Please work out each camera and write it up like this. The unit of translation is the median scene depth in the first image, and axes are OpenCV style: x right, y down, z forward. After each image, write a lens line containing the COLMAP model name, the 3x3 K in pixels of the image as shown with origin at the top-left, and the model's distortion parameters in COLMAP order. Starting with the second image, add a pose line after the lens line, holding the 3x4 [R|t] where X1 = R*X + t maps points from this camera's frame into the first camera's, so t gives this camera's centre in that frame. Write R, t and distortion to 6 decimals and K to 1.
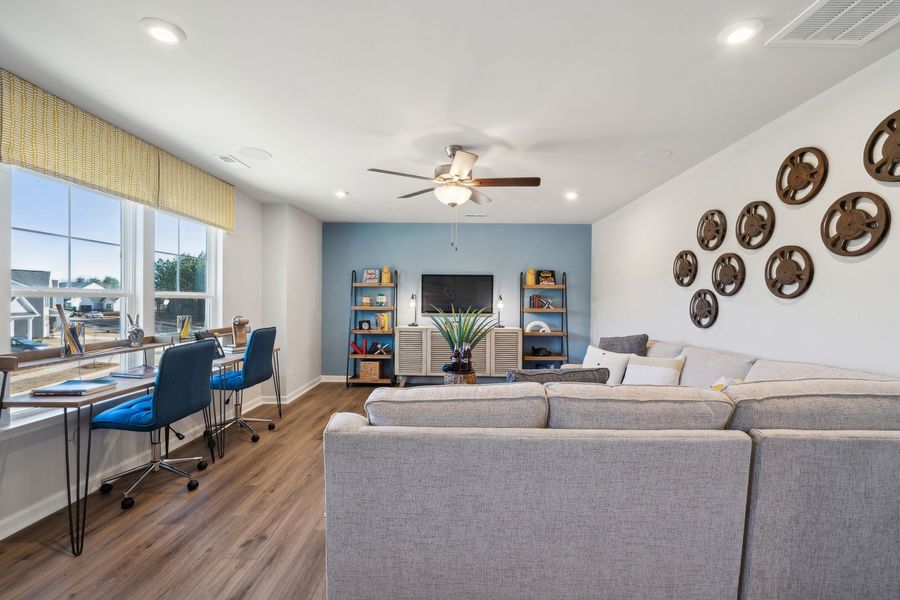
lens RADIAL K [[385.8, 0, 456.6], [0, 385.8, 305.3], [0, 0, 1]] dist [0.000927, 0.001031]
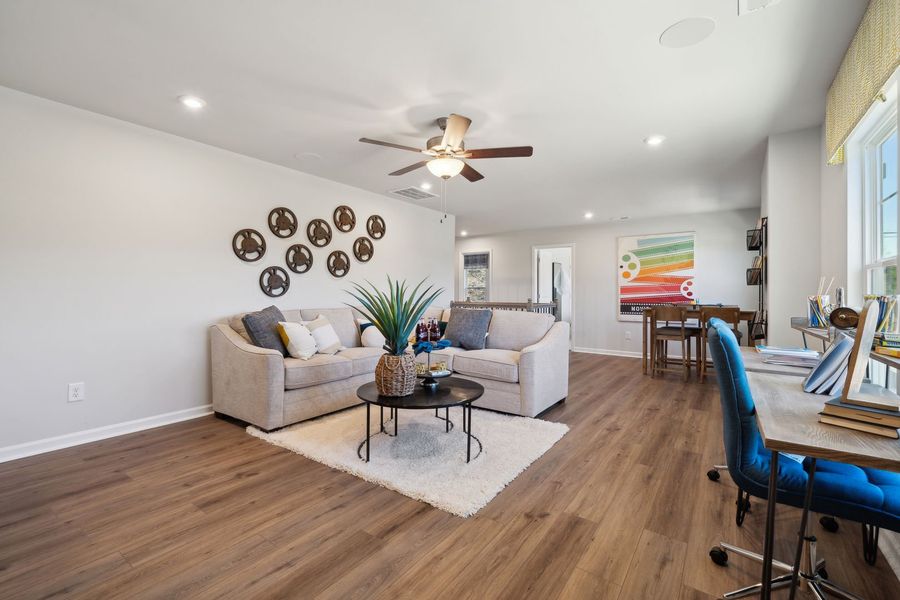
lens RADIAL K [[385.8, 0, 456.2], [0, 385.8, 290.9], [0, 0, 1]] dist [0.000927, 0.001031]
pose [[-0.821003, -0.008906, 0.570854, -0.705487], [-0.005459, 0.999955, 0.007749, 0.031284], [-0.570897, 0.003246, -0.821015, 2.100729]]
